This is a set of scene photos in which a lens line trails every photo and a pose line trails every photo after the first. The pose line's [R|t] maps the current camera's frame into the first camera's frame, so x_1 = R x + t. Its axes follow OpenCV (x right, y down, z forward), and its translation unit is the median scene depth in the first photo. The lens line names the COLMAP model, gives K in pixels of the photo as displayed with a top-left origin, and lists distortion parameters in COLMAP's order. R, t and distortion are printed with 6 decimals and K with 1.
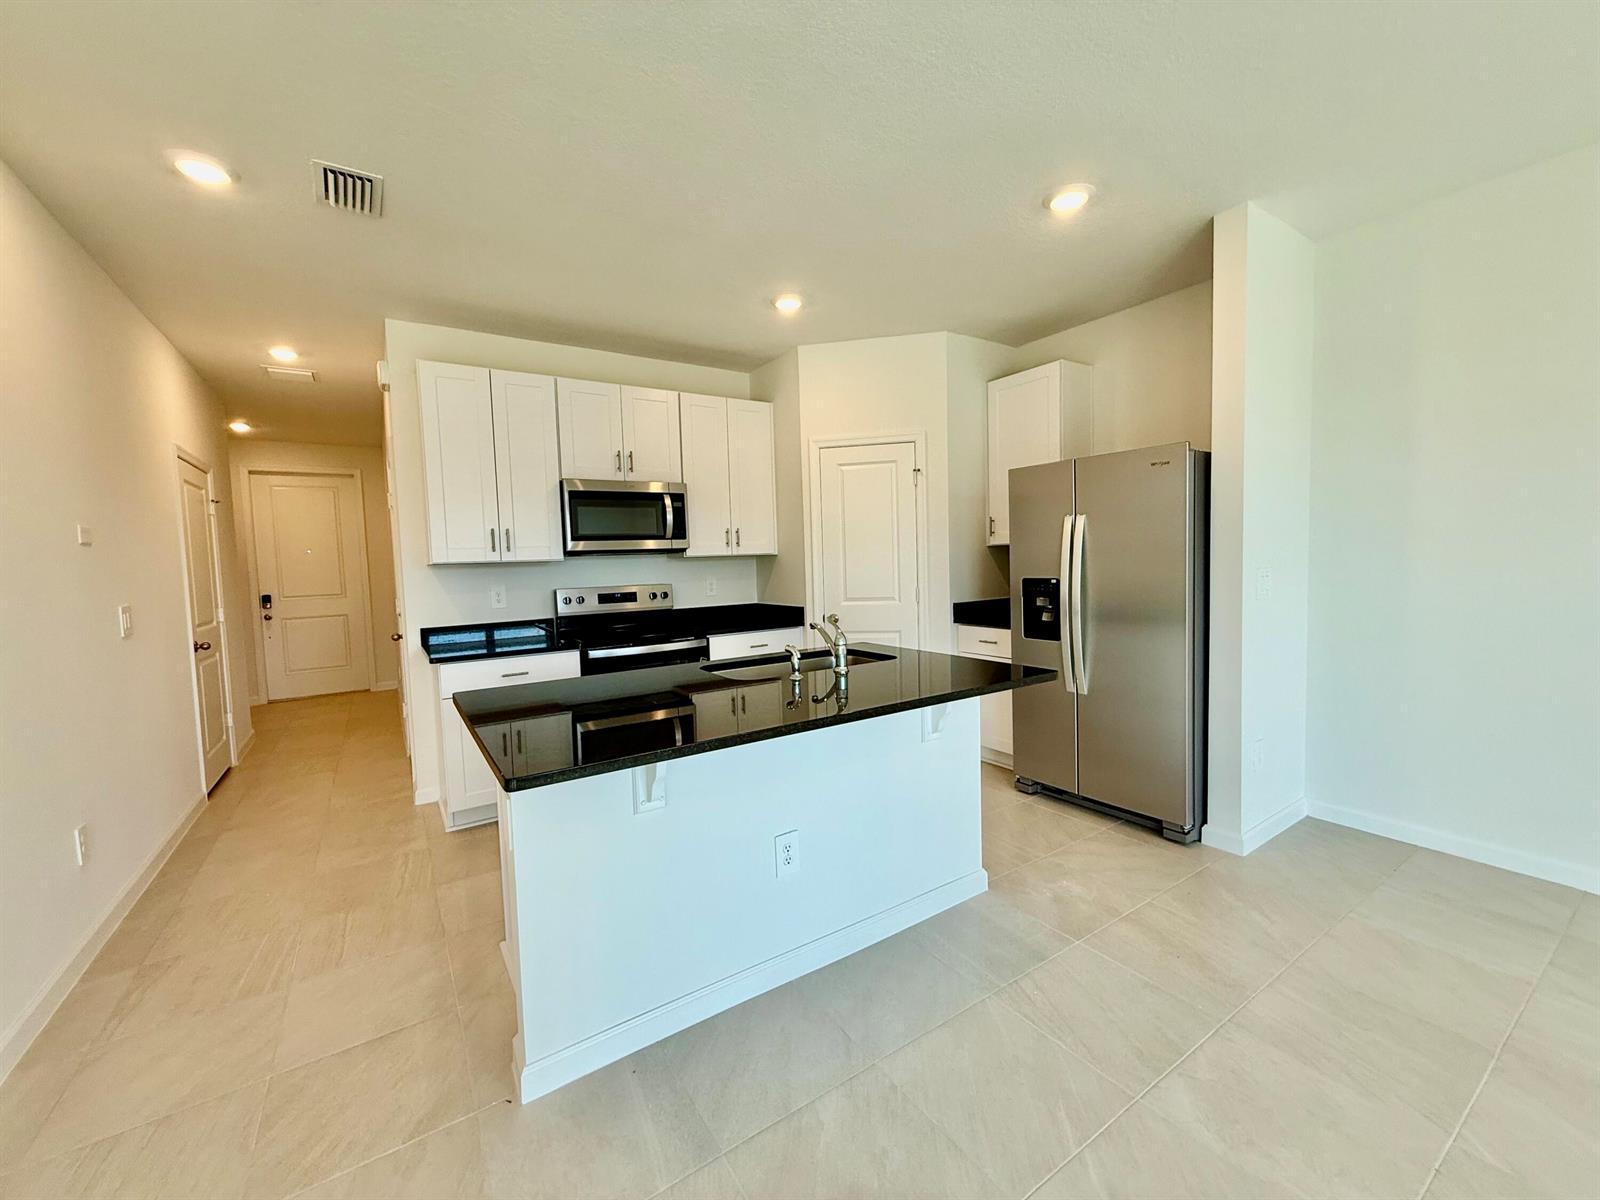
lens RADIAL K [[637.0, 0, 788.9], [0, 637.0, 600.4], [0, 0, 1]] dist [0.006968, -0.000026]
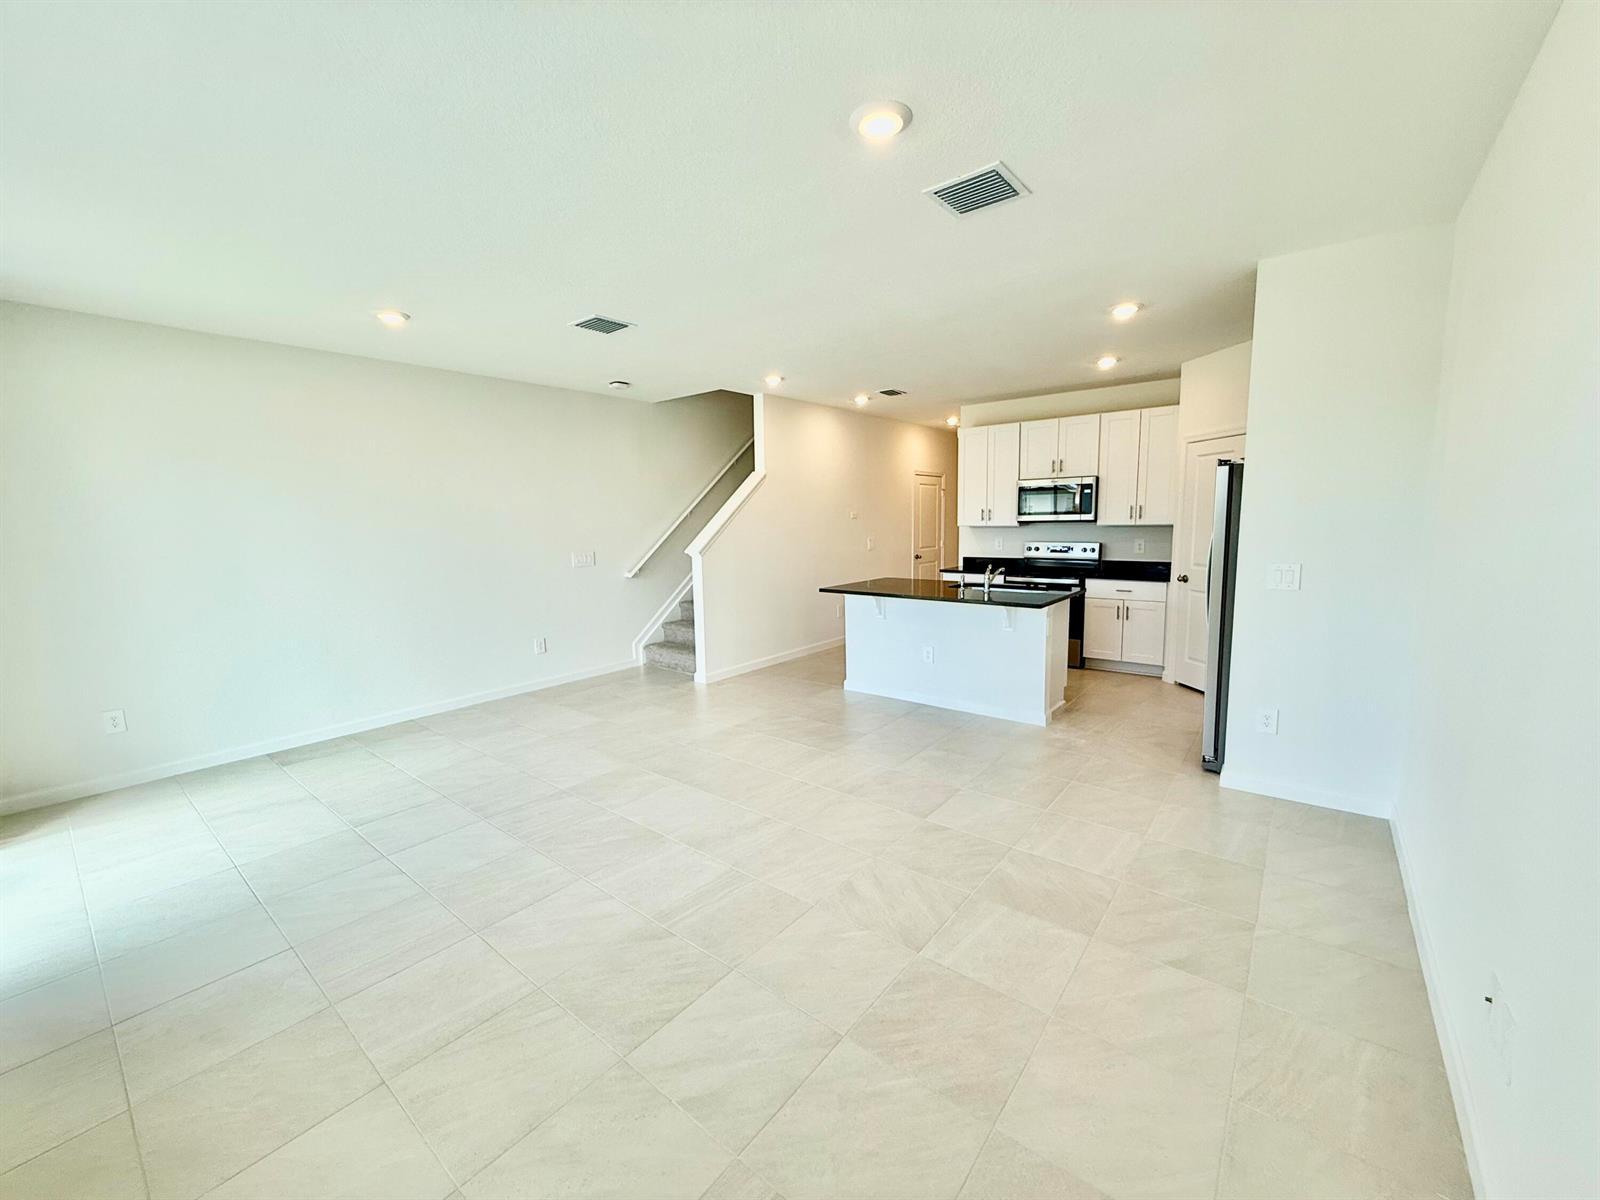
lens RADIAL K [[635.9, 0, 800.0], [0, 635.9, 600.0], [0, 0, 1]] dist [-0.000112, -0.000042]
pose [[0.316773, 0.149378, -0.936665, 1.128985], [-0.053265, 0.988764, 0.139673, -0.072028], [0.947005, 0.005647, 0.321170, -0.148131]]
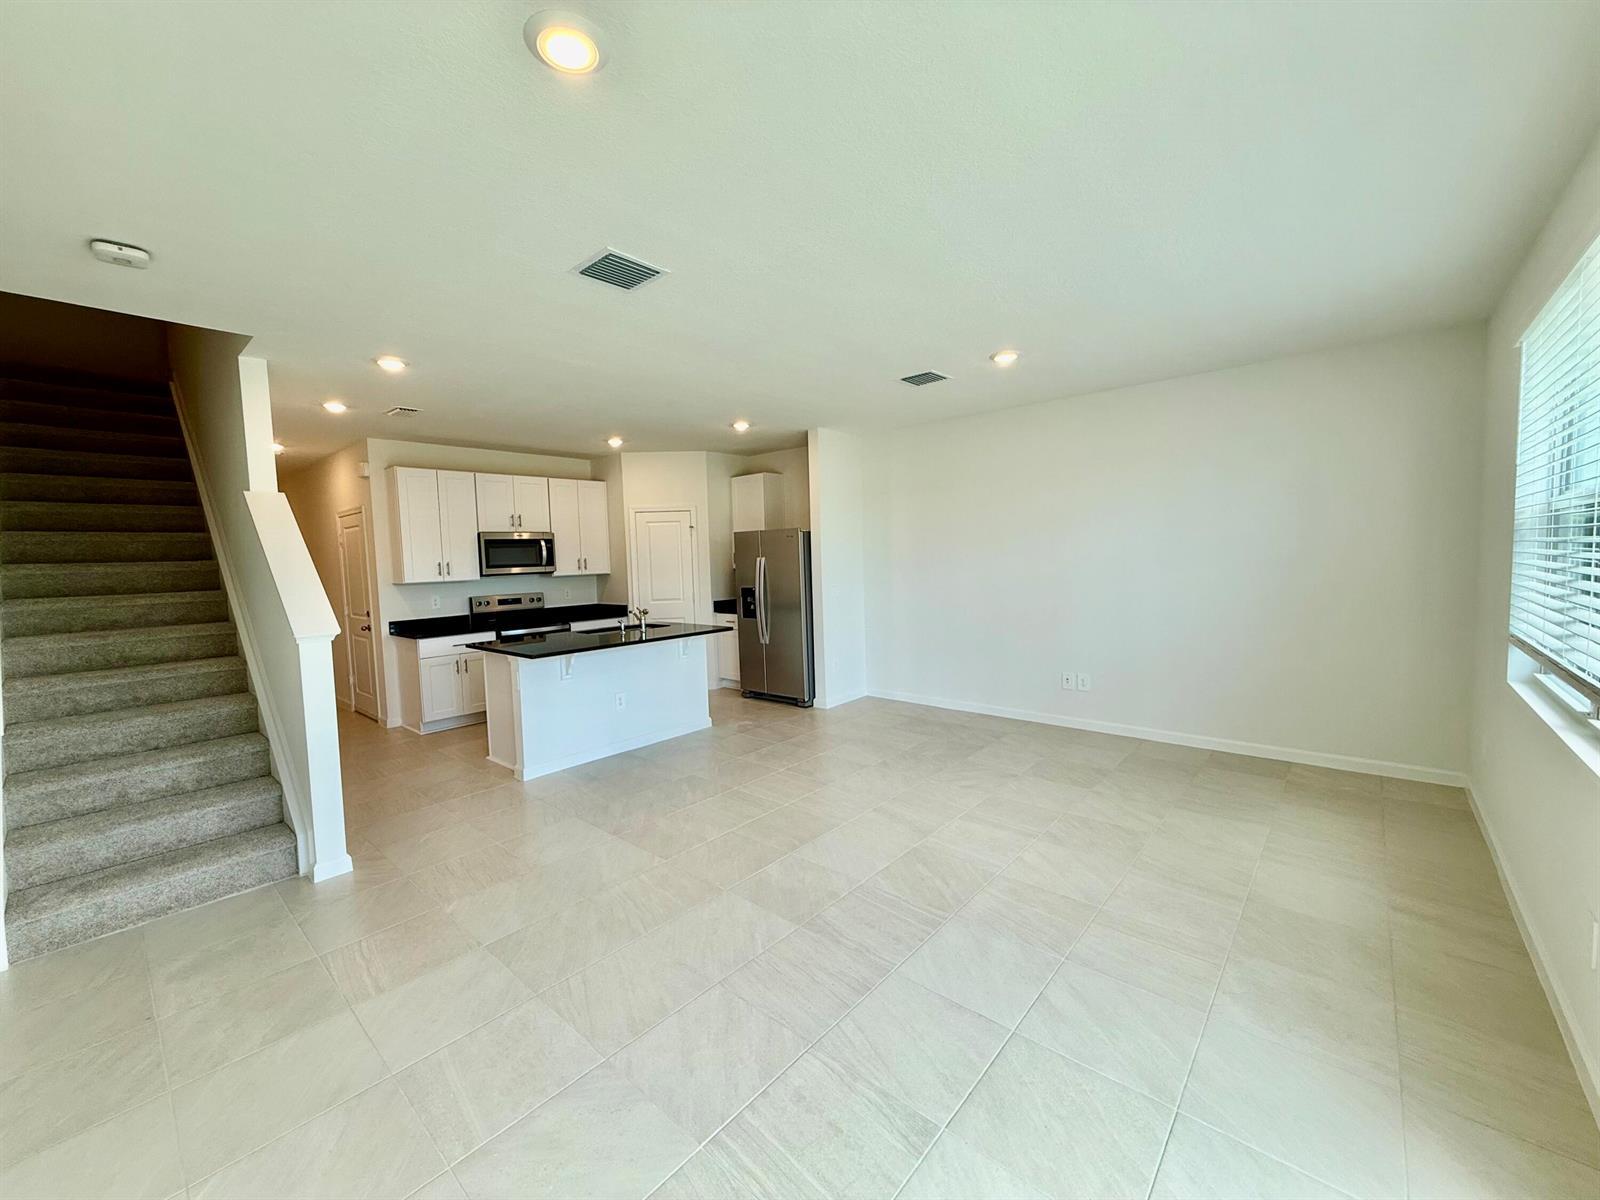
lens RADIAL K [[637.0, 0, 788.9], [0, 637.0, 600.4], [0, 0, 1]] dist [0.006968, -0.000026]
pose [[0.964844, -0.017183, 0.262262, -0.007087], [0.018237, 0.999832, -0.001583, 0.009234], [-0.262191, 0.006311, 0.964995, -0.832395]]
